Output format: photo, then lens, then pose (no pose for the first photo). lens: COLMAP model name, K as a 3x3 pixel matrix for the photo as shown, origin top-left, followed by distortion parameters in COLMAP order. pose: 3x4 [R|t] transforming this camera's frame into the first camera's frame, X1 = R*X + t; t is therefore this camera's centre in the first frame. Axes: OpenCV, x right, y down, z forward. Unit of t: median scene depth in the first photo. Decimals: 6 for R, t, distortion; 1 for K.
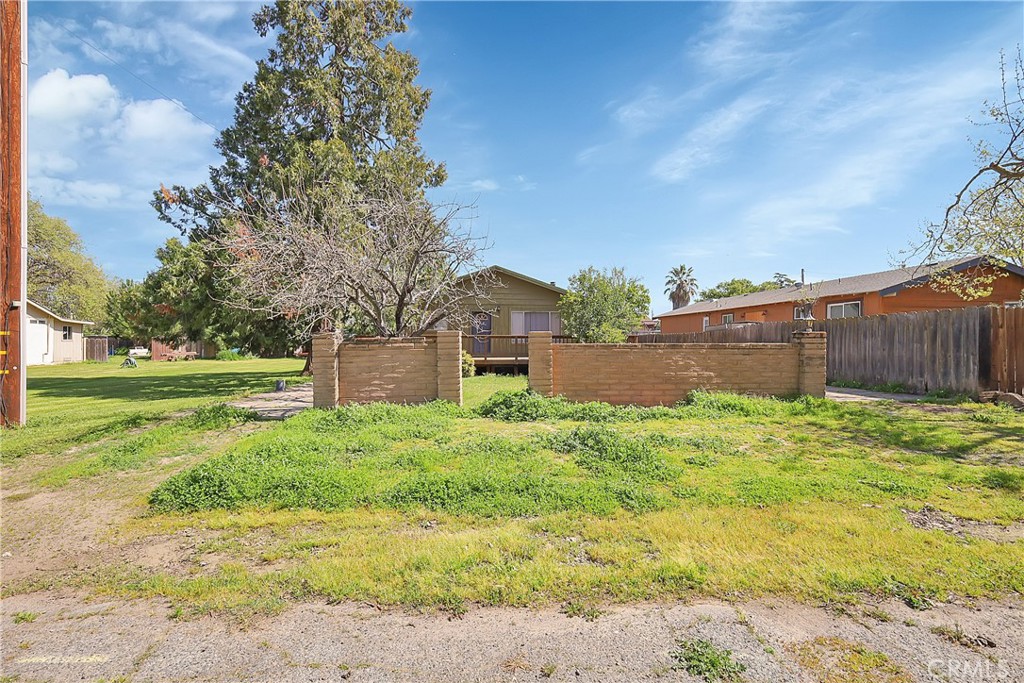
lens RADIAL K [[449.8, 0, 511.3], [0, 449.8, 342.2], [0, 0, 1]] dist [-0.010802, 0.000414]
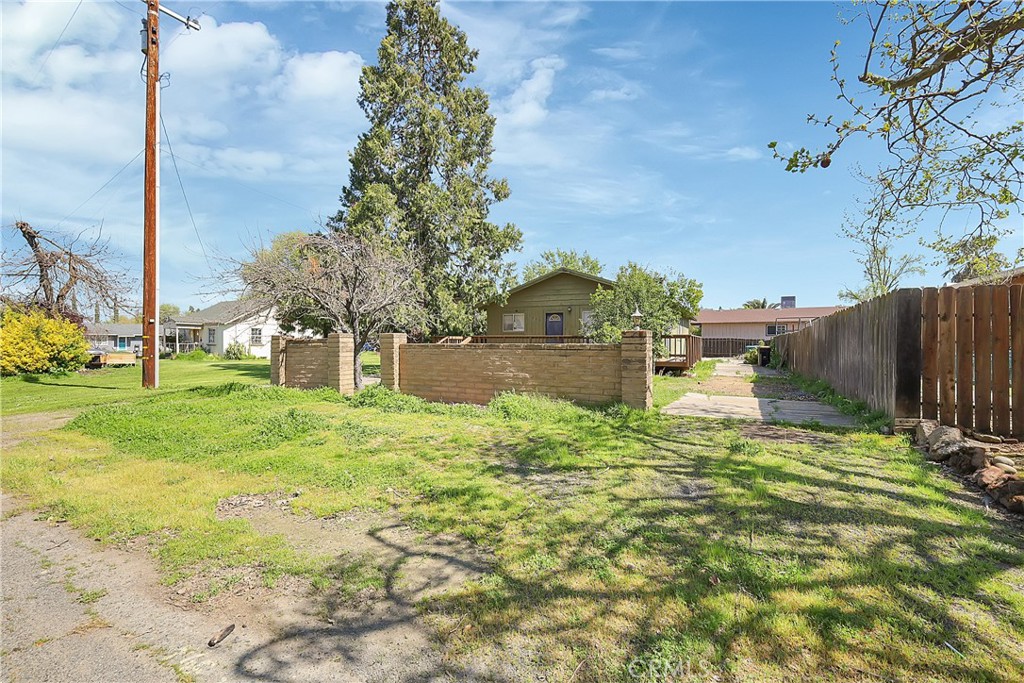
lens RADIAL K [[449.8, 0, 512.7], [0, 449.8, 341.3], [0, 0, 1]] dist [-0.010802, 0.000414]
pose [[0.869291, -0.000829, -0.494300, 0.900304], [-0.000815, 0.999995, -0.003111, 0.000339], [0.494301, 0.003107, 0.869286, 0.138916]]
